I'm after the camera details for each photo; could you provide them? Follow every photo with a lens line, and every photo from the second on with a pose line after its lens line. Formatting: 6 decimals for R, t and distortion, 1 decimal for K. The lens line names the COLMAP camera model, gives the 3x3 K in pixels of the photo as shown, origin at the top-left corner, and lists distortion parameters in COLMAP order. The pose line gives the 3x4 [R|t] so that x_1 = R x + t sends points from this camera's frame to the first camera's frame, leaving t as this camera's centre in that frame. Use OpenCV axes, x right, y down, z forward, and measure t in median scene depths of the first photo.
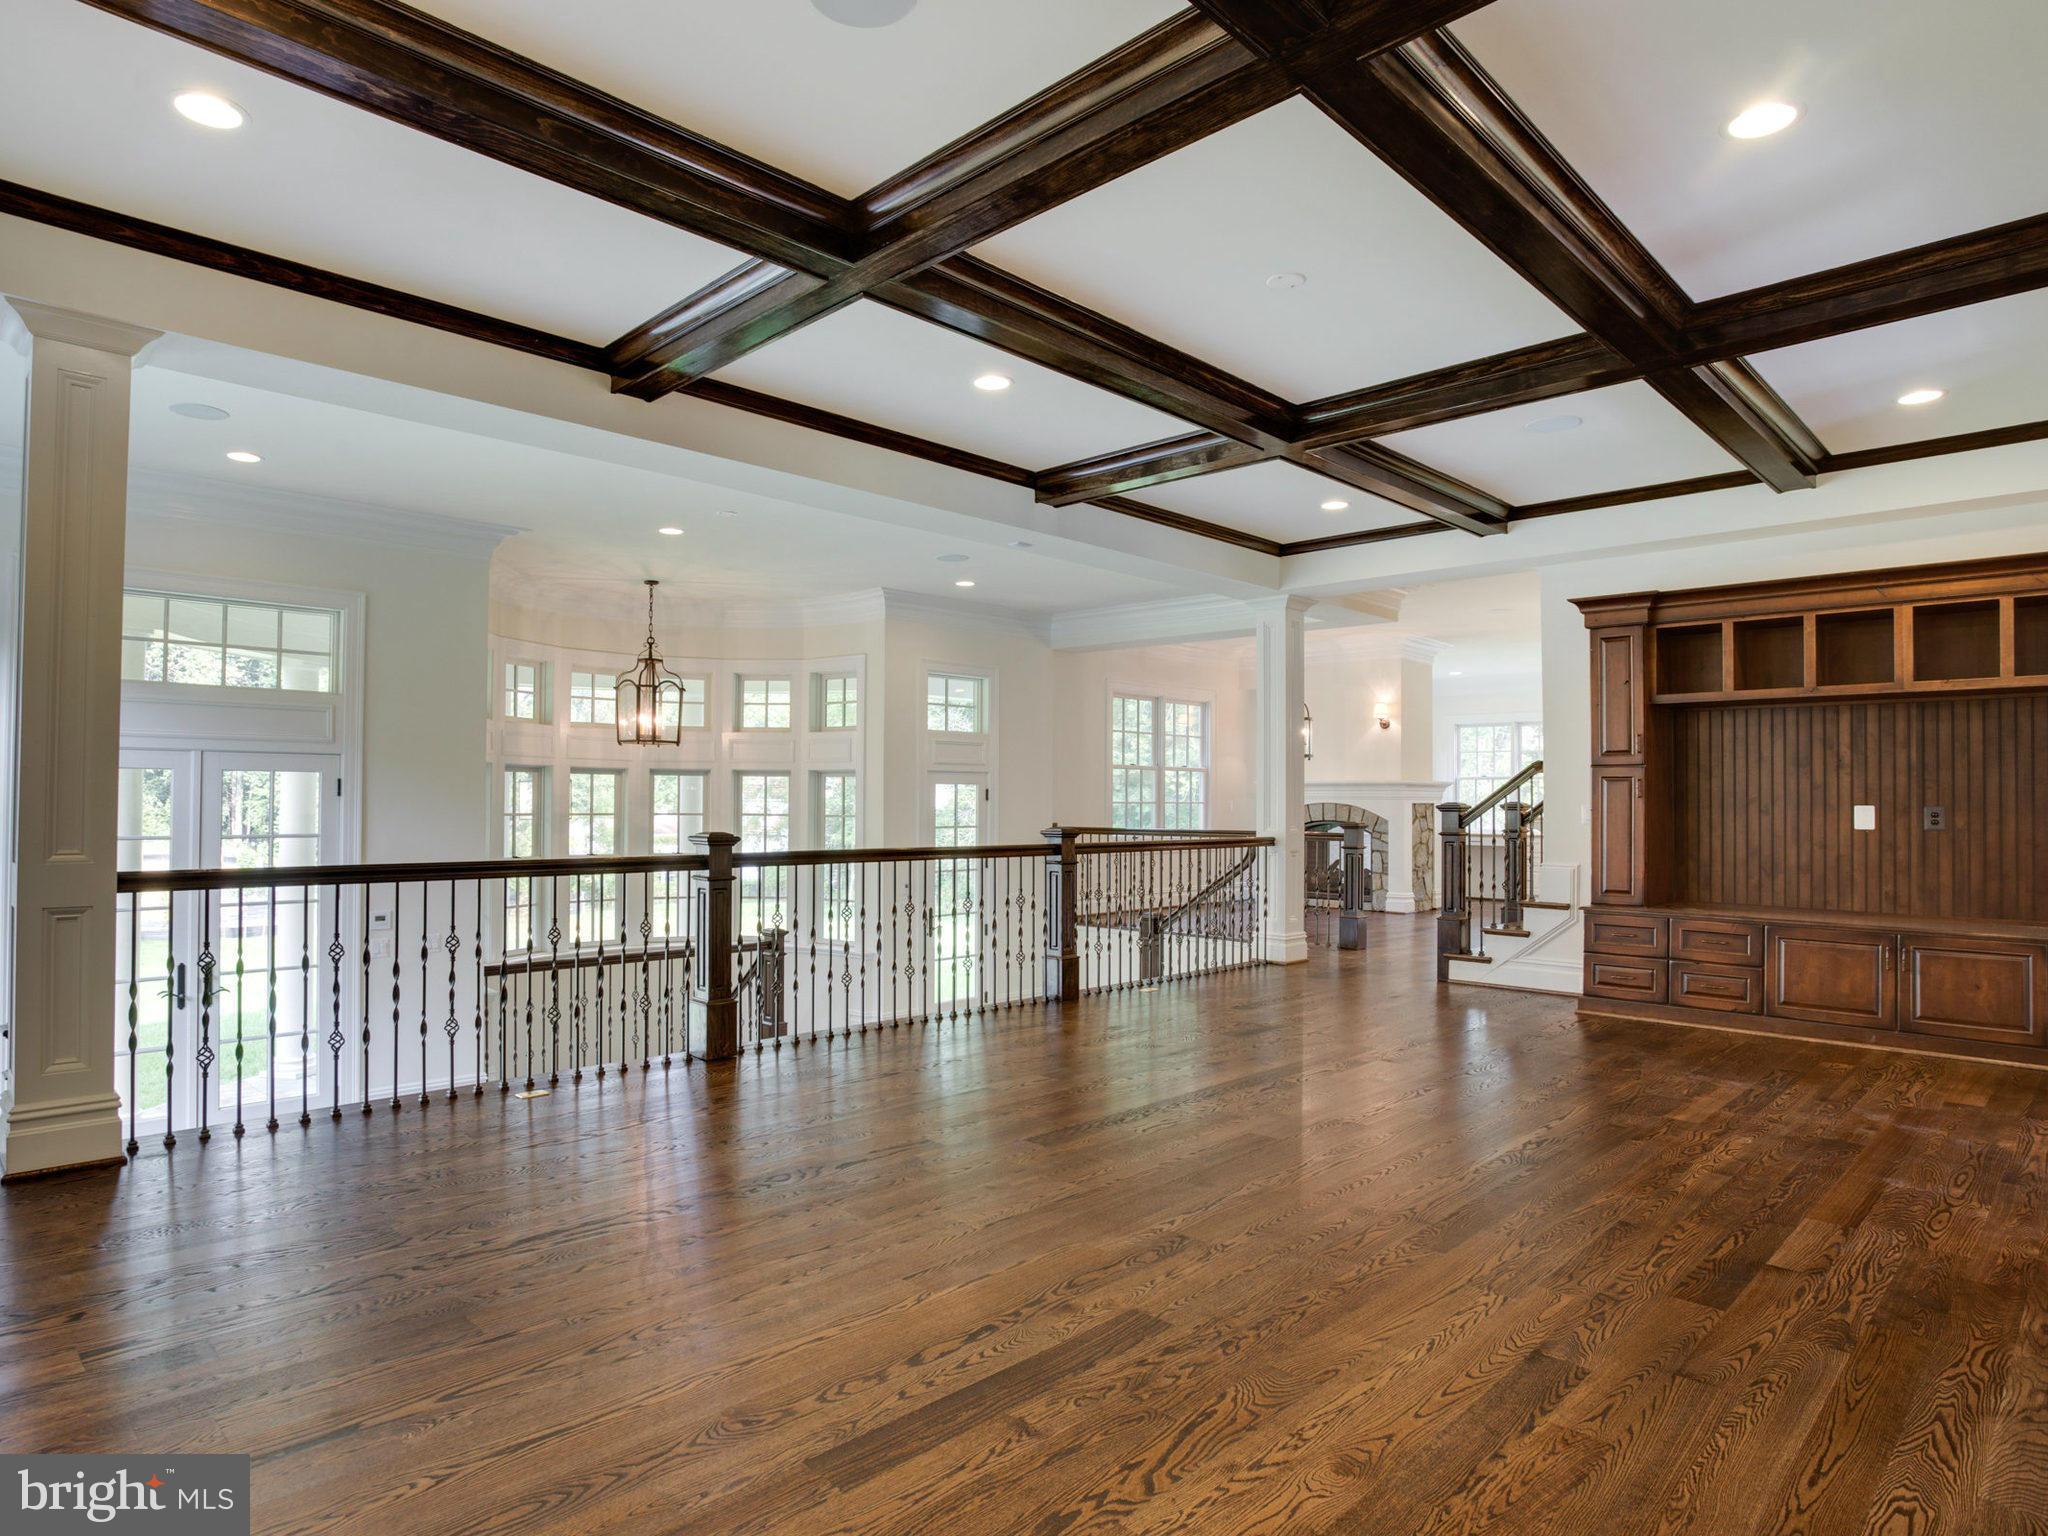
lens RADIAL K [[1151.8, 0, 1015.7], [0, 1151.8, 794.1], [0, 0, 1]] dist [-0.067618, 0.031251]
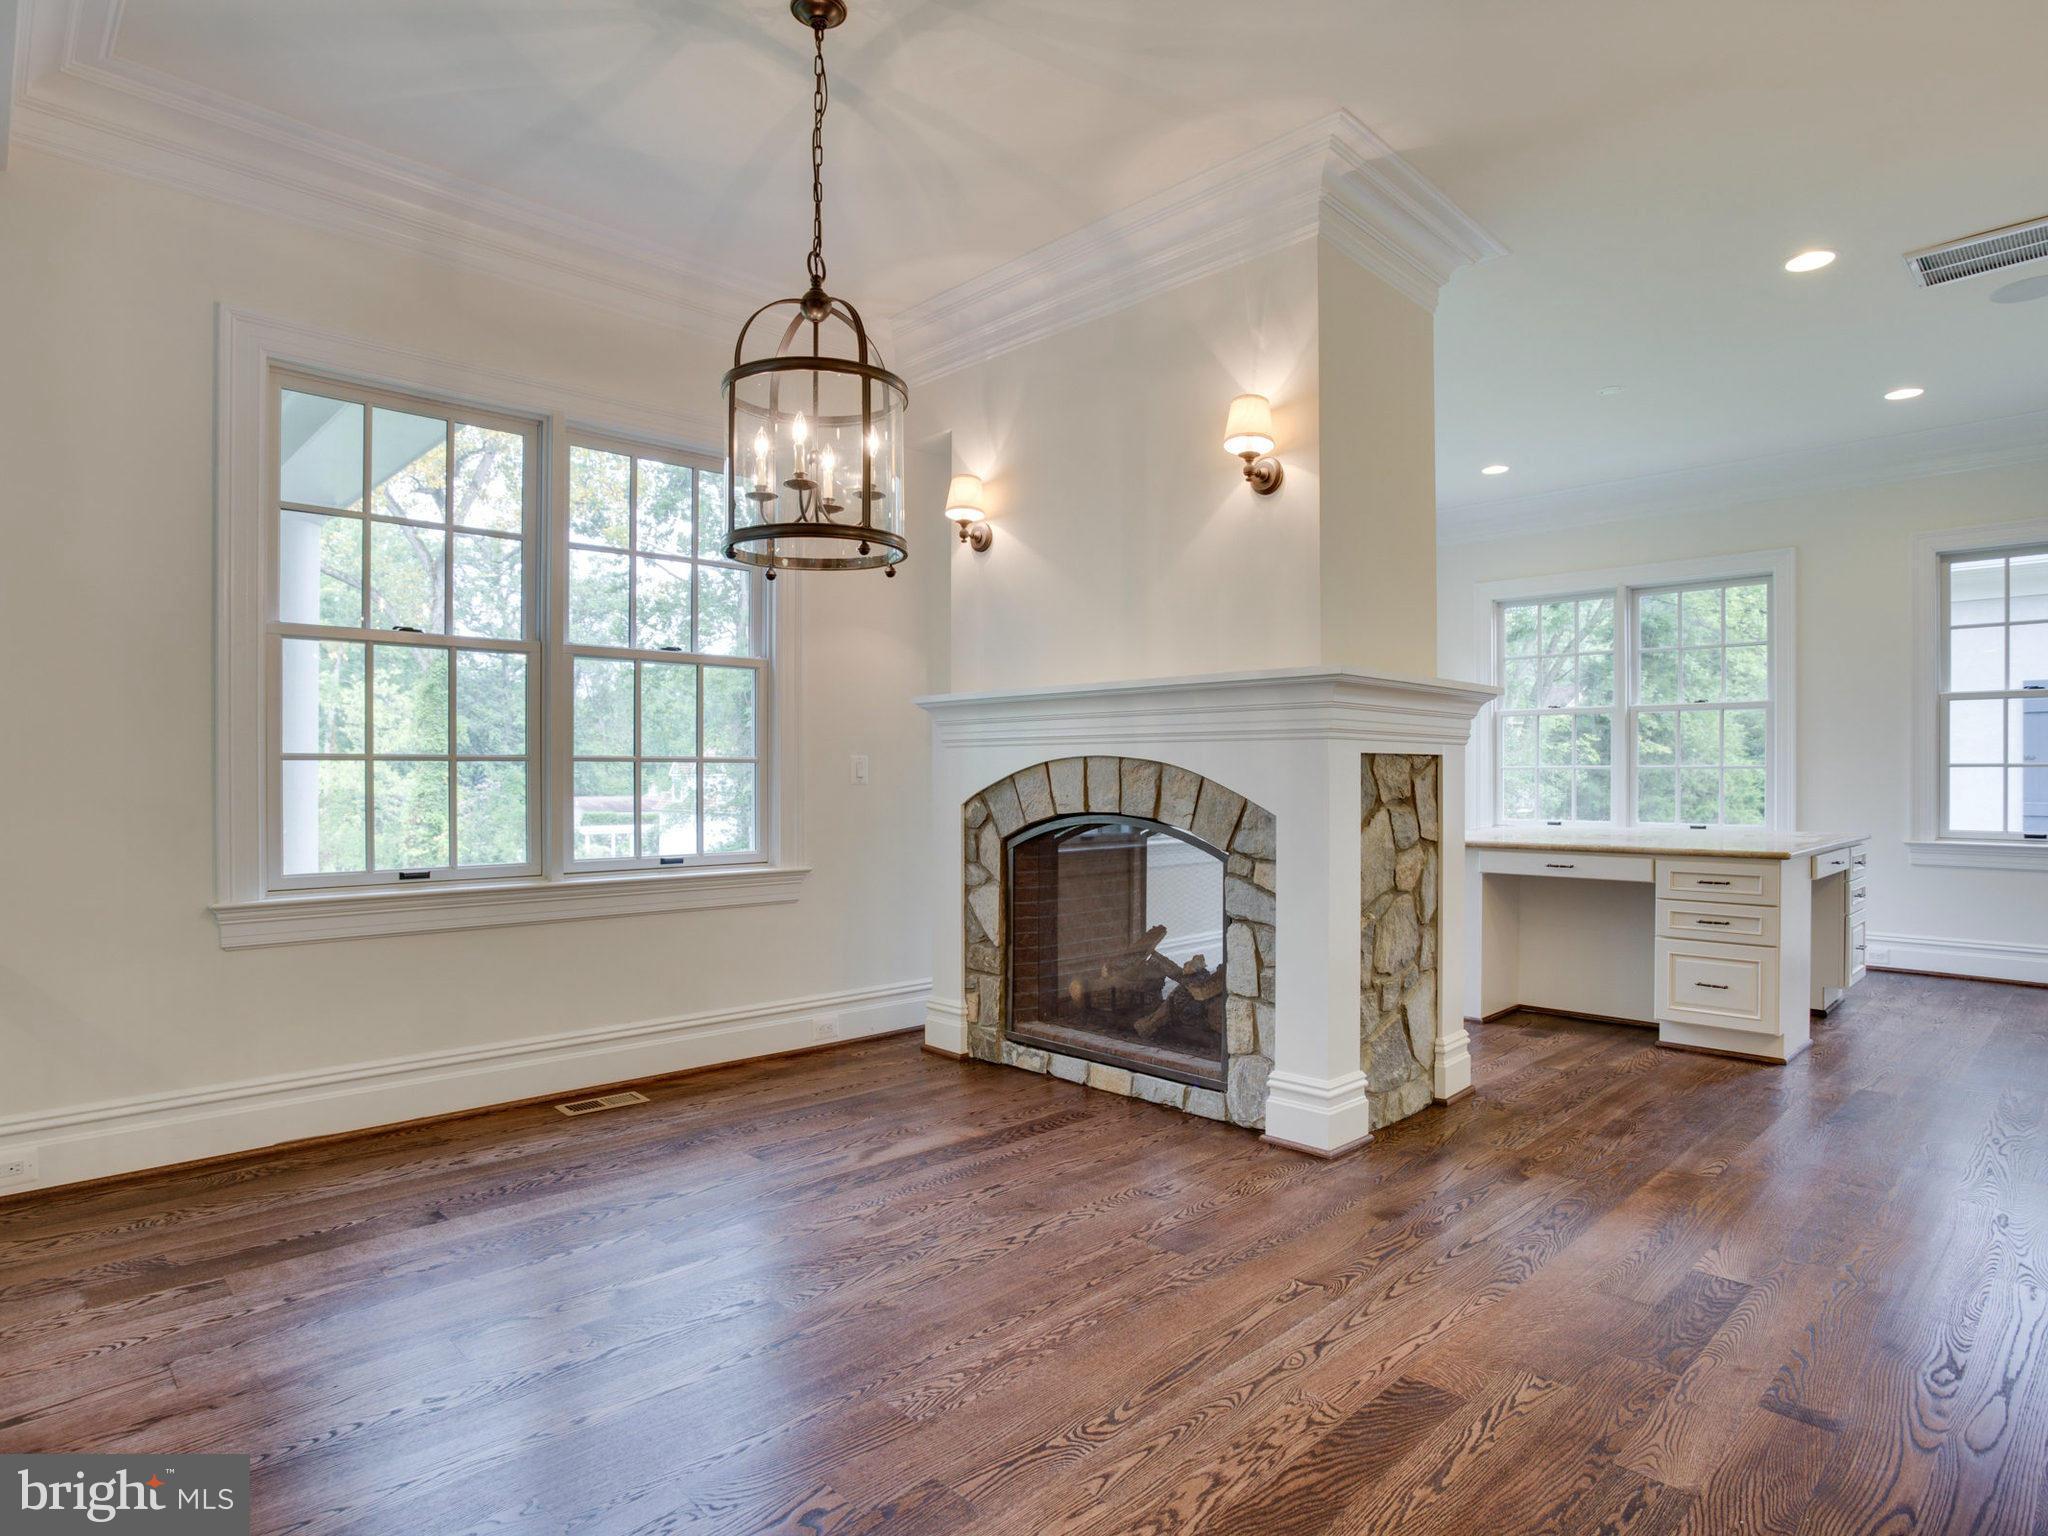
lens RADIAL K [[1125.3, 0, 1037.6], [0, 1125.3, 782.1], [0, 0, 1]] dist [-0.090618, 0.052717]
pose [[0.999929, -0.004030, -0.011180, 0.268841], [0.004174, 0.999909, 0.012867, 0.011199], [0.011128, -0.012913, 0.999855, 0.720372]]
